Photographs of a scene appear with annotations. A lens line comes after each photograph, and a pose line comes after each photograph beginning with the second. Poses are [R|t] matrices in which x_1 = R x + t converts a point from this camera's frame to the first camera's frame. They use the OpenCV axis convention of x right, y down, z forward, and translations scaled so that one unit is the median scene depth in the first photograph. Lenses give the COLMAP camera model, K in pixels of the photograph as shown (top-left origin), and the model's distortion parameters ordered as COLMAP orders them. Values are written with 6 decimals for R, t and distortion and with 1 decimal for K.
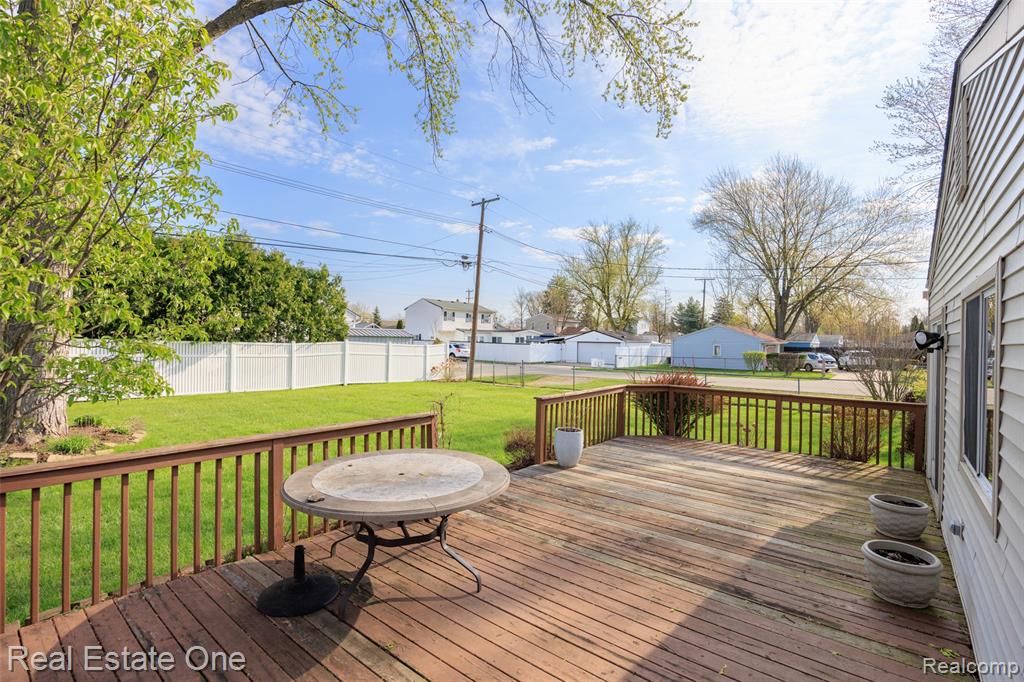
lens RADIAL K [[499.8, 0, 512.0], [0, 499.8, 341.0], [0, 0, 1]] dist [-0.005346, -0.000348]
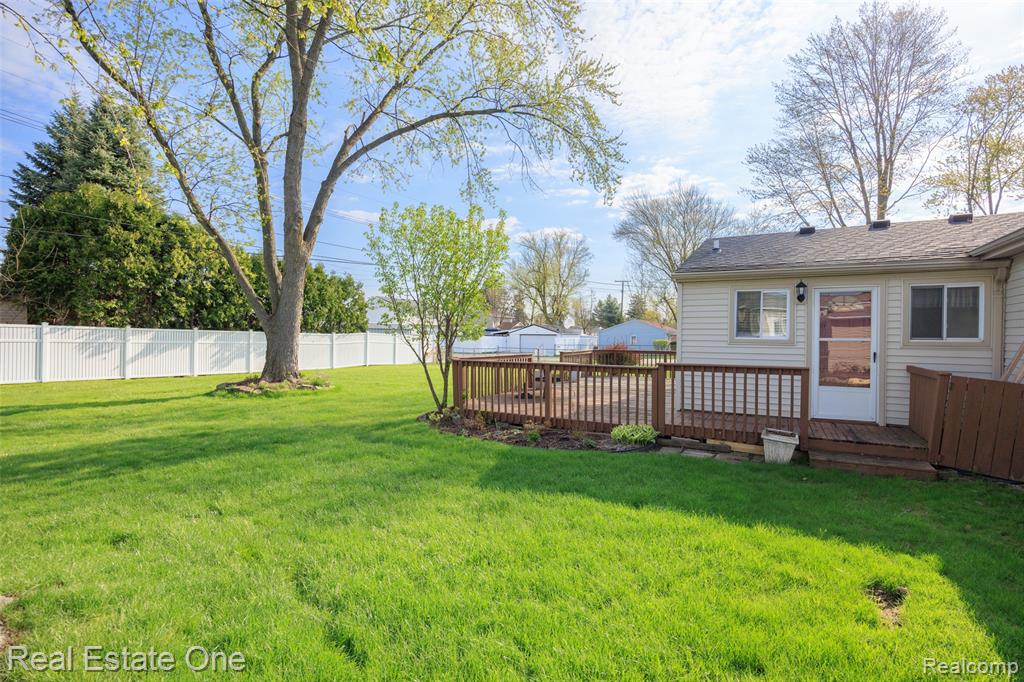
lens RADIAL K [[499.8, 0, 512.0], [0, 499.8, 341.0], [0, 0, 1]] dist [-0.005346, -0.000348]
pose [[0.987805, -0.011554, 0.155267, -0.071449], [0.010308, 0.999908, 0.008828, 0.006736], [-0.155355, -0.007120, 0.987833, -0.157421]]
